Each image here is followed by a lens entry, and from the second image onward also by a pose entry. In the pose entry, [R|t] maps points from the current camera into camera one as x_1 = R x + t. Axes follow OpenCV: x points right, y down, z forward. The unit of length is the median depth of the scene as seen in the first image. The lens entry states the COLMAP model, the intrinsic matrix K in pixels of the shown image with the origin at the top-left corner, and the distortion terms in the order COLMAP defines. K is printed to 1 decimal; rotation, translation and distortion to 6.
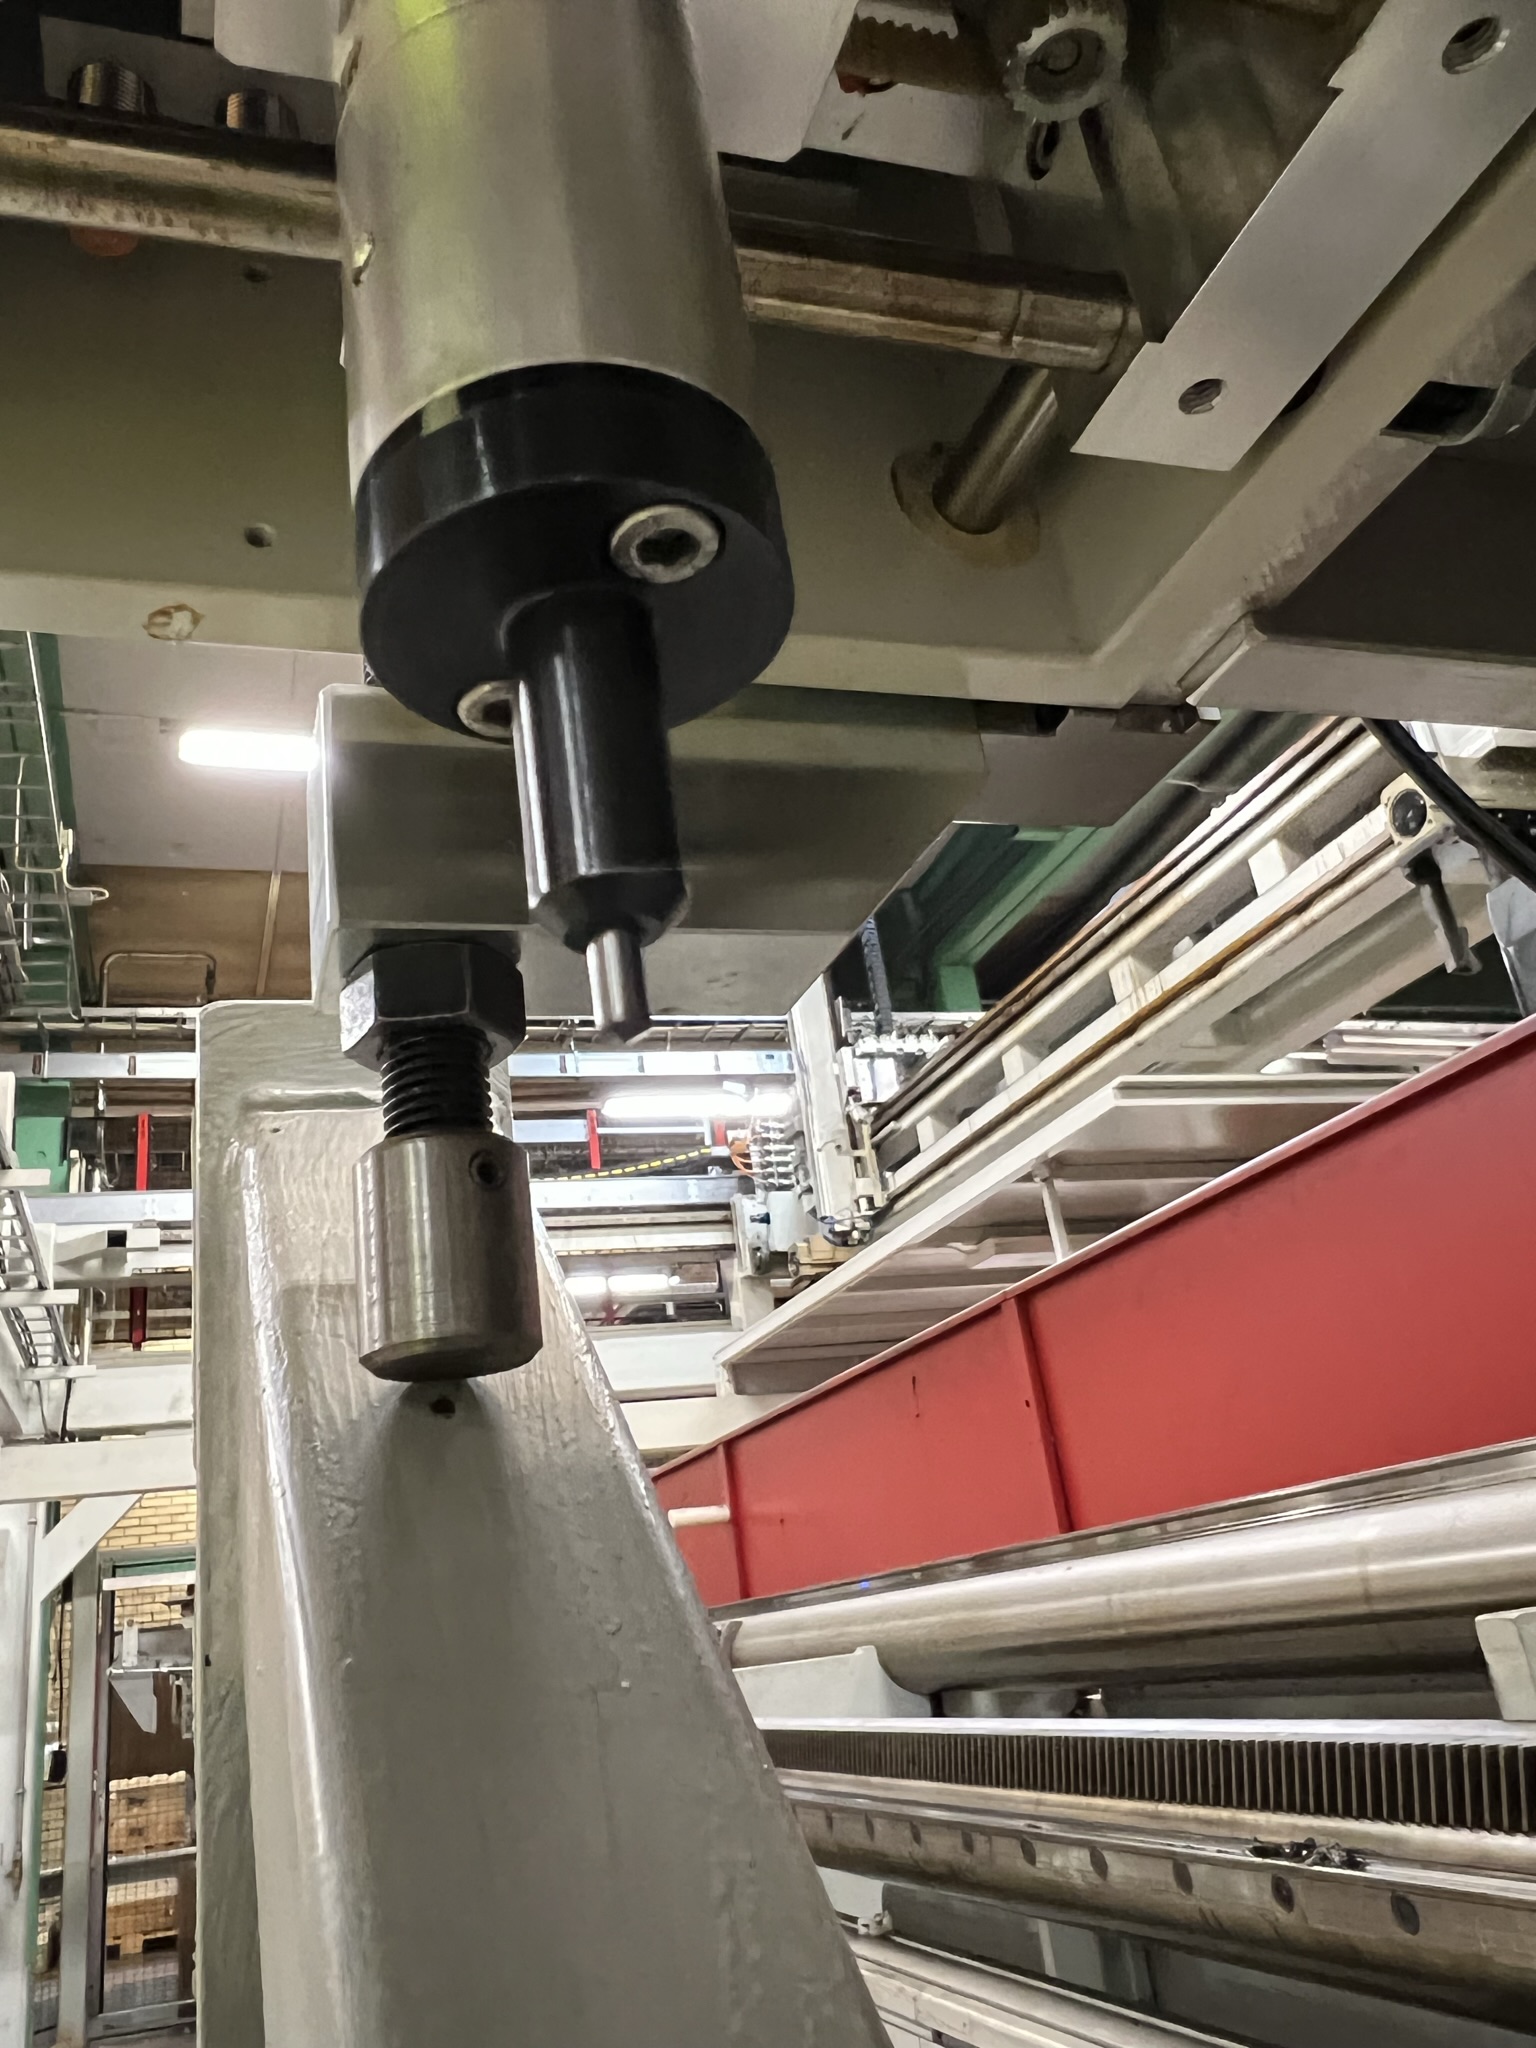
lens RADIAL K [[1576.8, 0, 685.8], [0, 1576.8, 995.0], [0, 0, 1]] dist [0.039972, -0.065765]
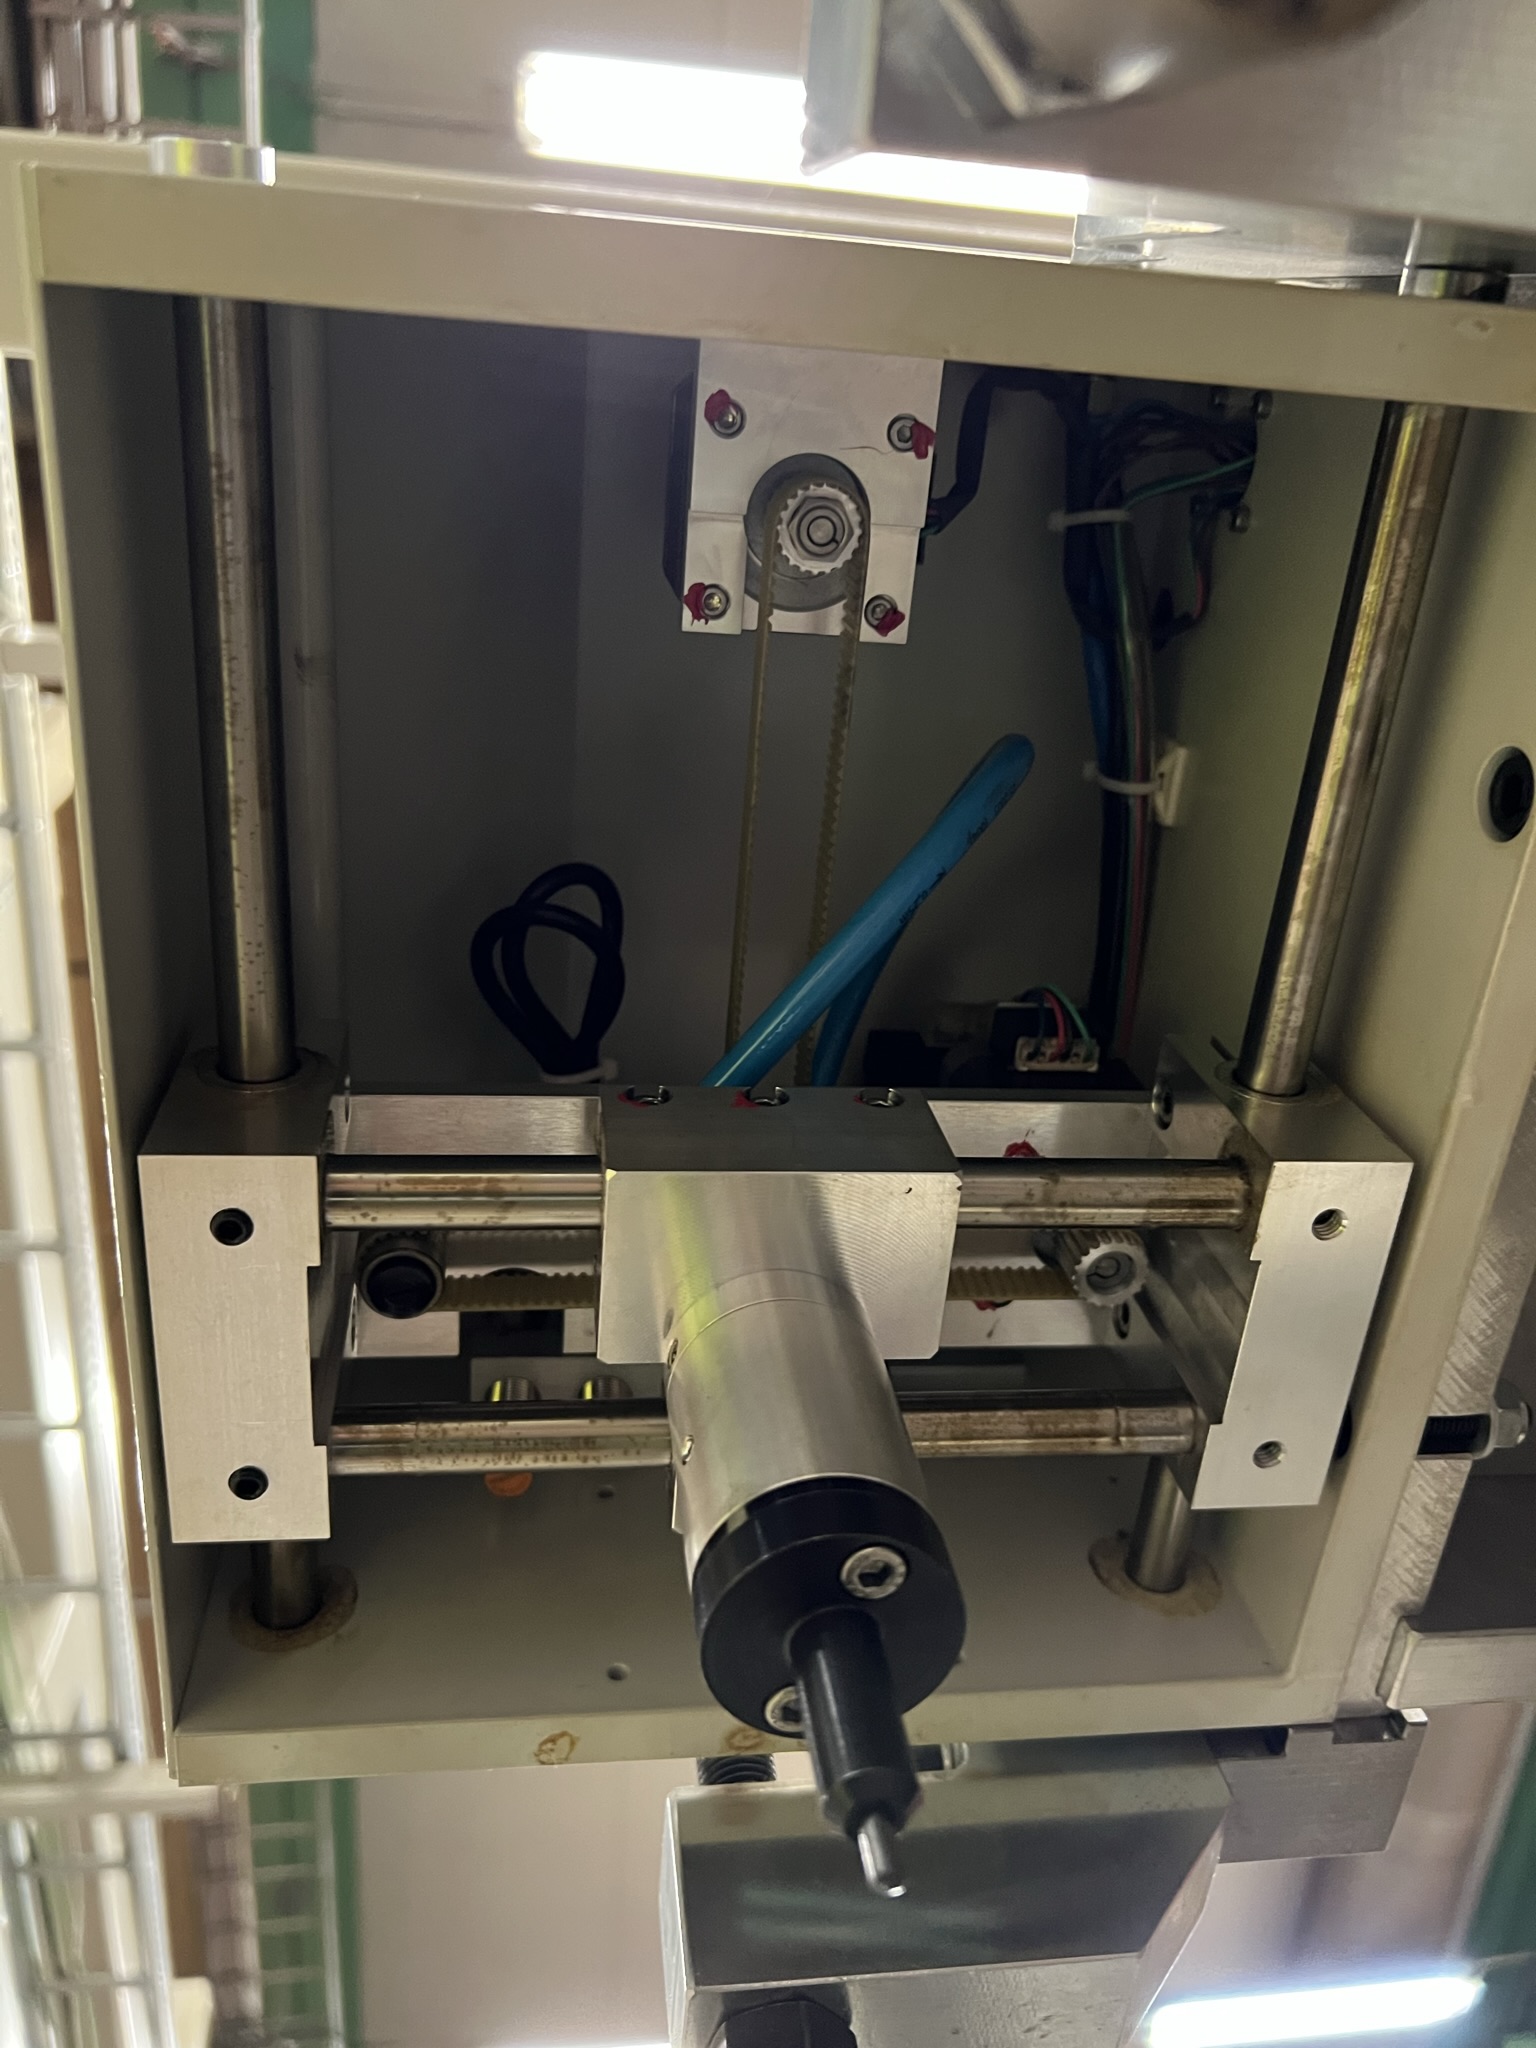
lens RADIAL K [[1576.8, 0, 763.0], [0, 1576.8, 1030.1], [0, 0, 1]] dist [0.039972, -0.065765]
pose [[0.978988, -0.190909, -0.071664, 0.061328], [0.098495, 0.750427, -0.653573, 0.222325], [0.178552, 0.632782, 0.753463, -0.391817]]
